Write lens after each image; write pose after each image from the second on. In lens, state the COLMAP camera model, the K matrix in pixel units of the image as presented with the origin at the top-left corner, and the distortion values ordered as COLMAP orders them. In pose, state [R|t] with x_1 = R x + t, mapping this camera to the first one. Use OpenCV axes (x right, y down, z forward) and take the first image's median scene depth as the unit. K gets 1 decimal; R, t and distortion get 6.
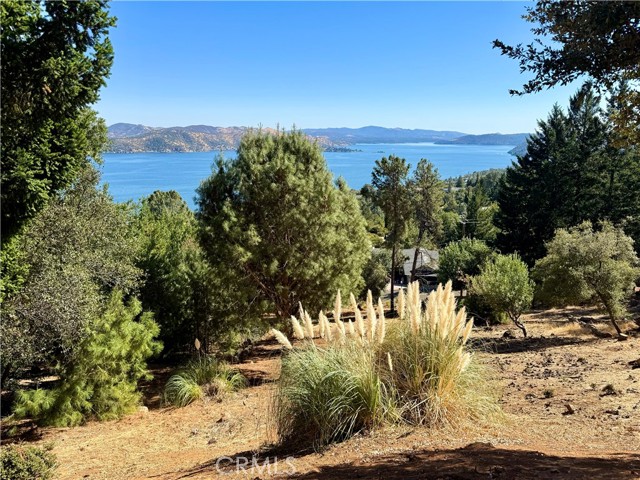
lens RADIAL K [[481.3, 0, 321.9], [0, 481.3, 238.6], [0, 0, 1]] dist [0.080118, -0.091675]
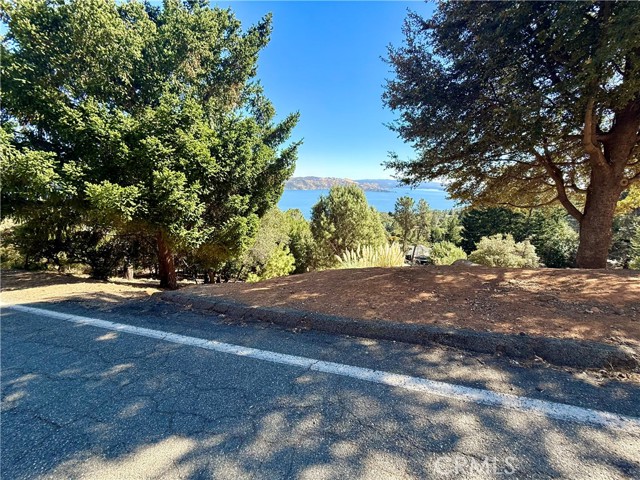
lens RADIAL K [[254.1, 0, 322.5], [0, 254.1, 239.8], [0, 0, 1]] dist [0.001232, 0.000138]
pose [[0.980259, 0.072164, -0.184078, 0.048556], [-0.069969, 0.997379, 0.018402, 0.035579], [0.184923, -0.005159, 0.982739, -0.274710]]
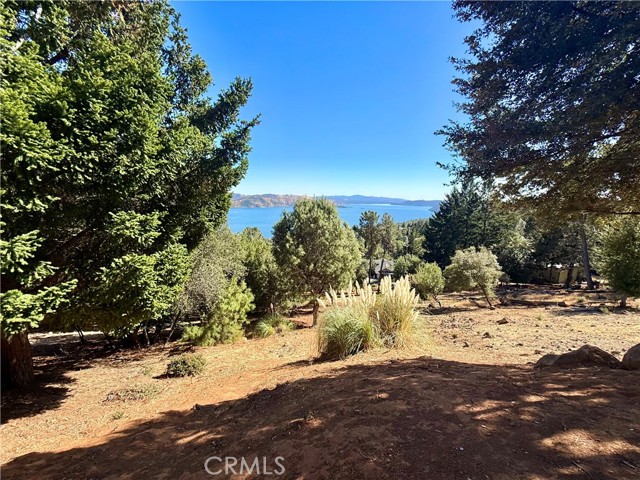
lens RADIAL K [[254.1, 0, 322.4], [0, 254.1, 239.1], [0, 0, 1]] dist [0.001232, 0.000138]
pose [[0.999354, 0.015191, -0.032577, -0.024298], [-0.016977, 0.998327, -0.055272, 0.001600], [0.031682, 0.055789, 0.997940, -0.026564]]
